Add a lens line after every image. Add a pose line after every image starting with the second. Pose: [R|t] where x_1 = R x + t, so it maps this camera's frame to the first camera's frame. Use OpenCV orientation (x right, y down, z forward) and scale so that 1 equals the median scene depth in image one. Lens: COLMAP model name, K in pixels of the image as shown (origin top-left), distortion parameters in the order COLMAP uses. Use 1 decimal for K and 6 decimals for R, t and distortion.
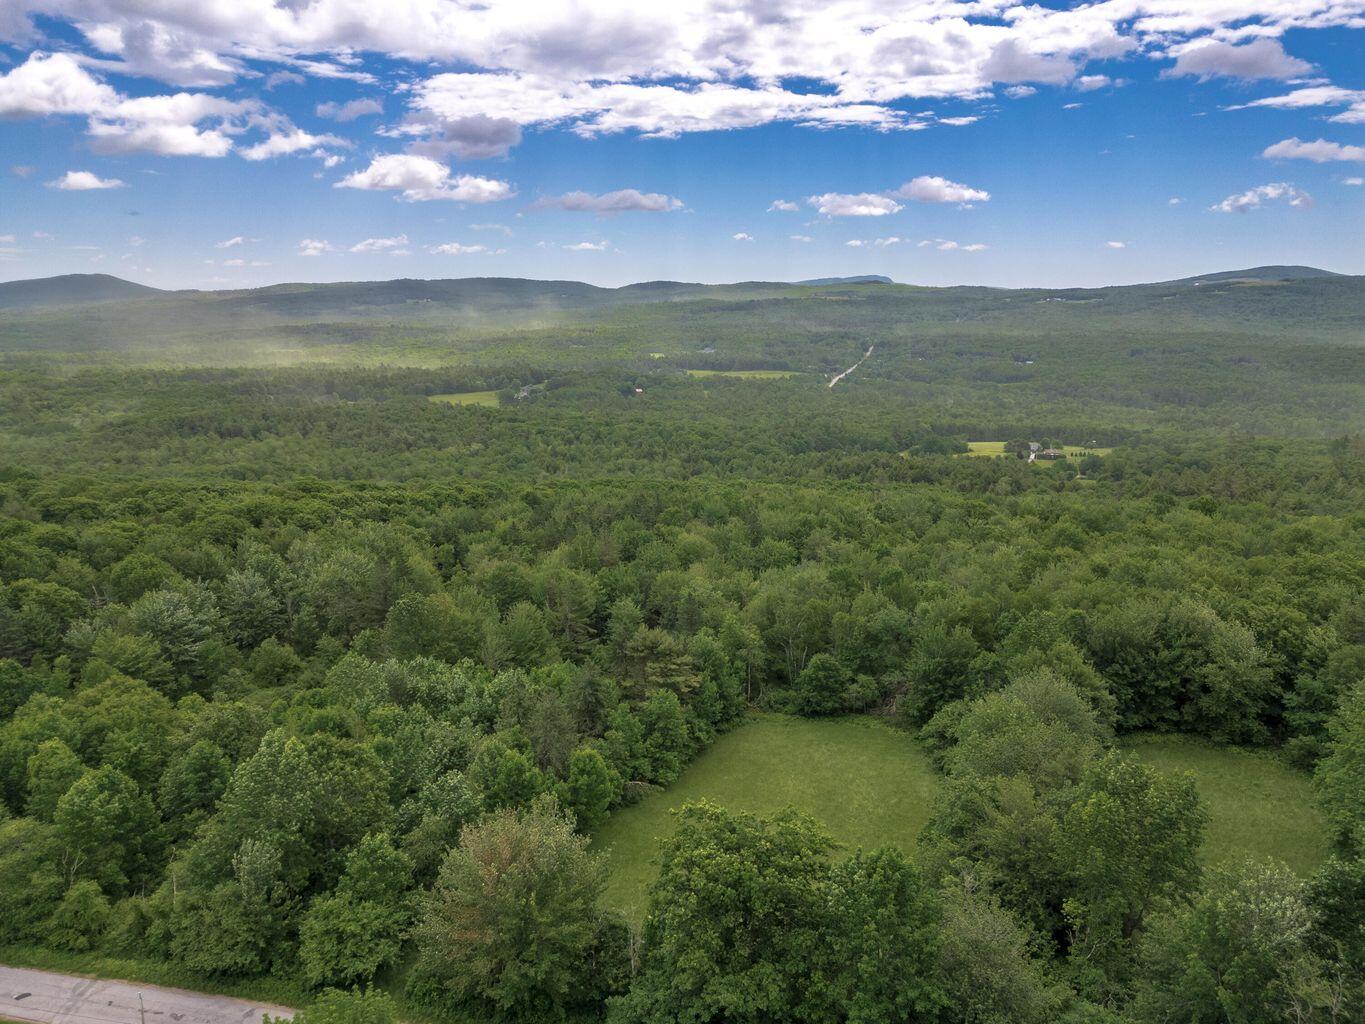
lens RADIAL K [[959.9, 0, 684.3], [0, 959.9, 509.6], [0, 0, 1]] dist [0.046921, -0.046939]
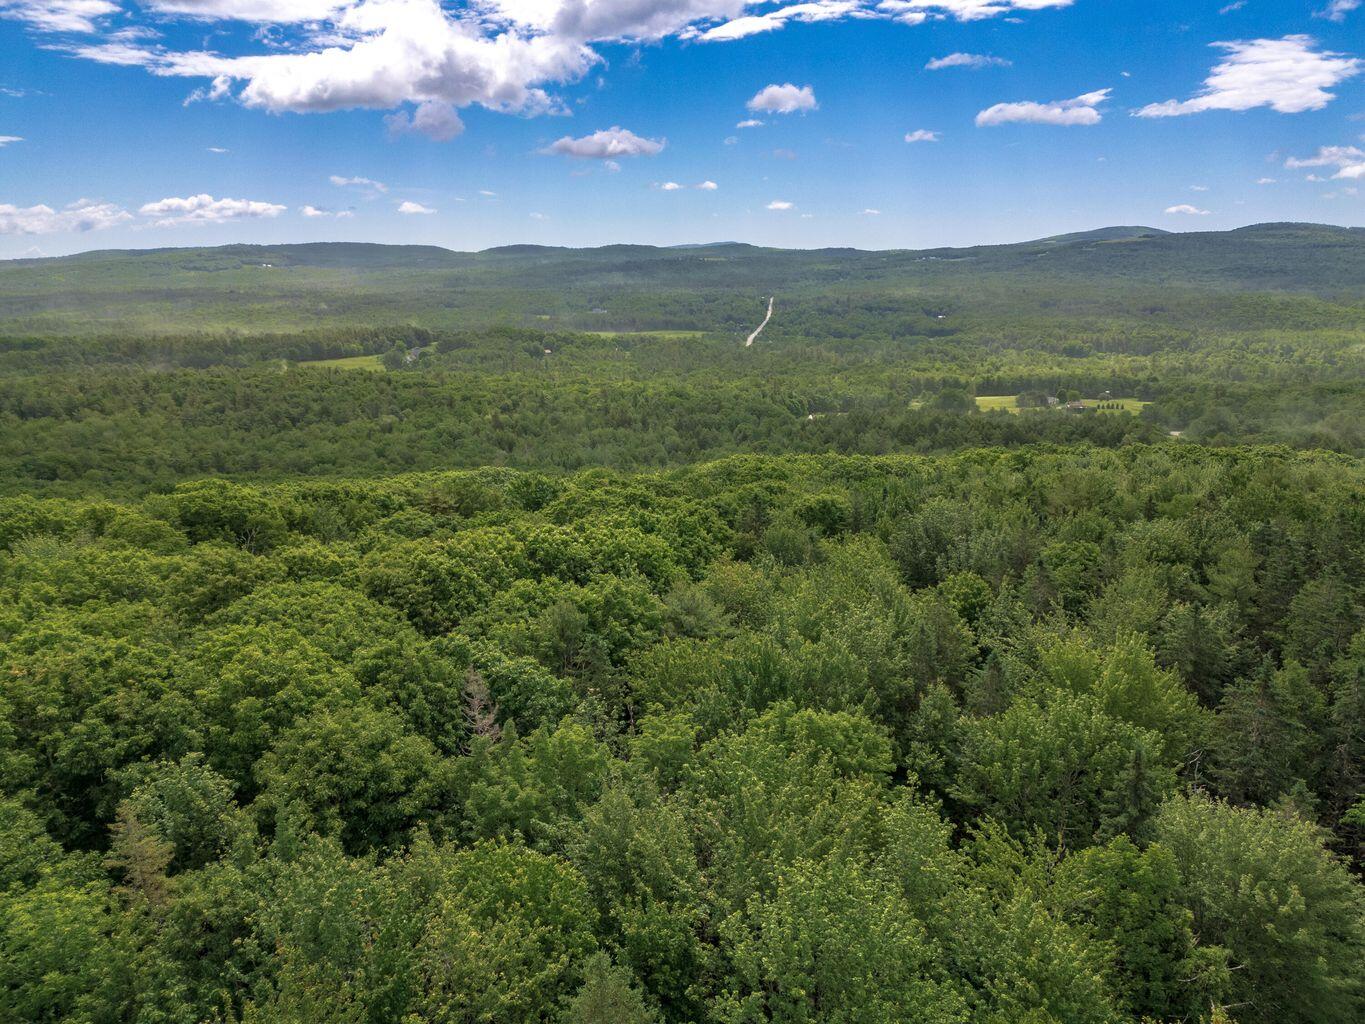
lens RADIAL K [[959.9, 0, 685.3], [0, 959.9, 515.8], [0, 0, 1]] dist [0.046921, -0.046939]
pose [[0.989228, -0.045591, 0.139102, -0.079420], [0.040343, 0.998372, 0.040318, -0.009237], [-0.140713, -0.034271, 0.989457, 0.182476]]
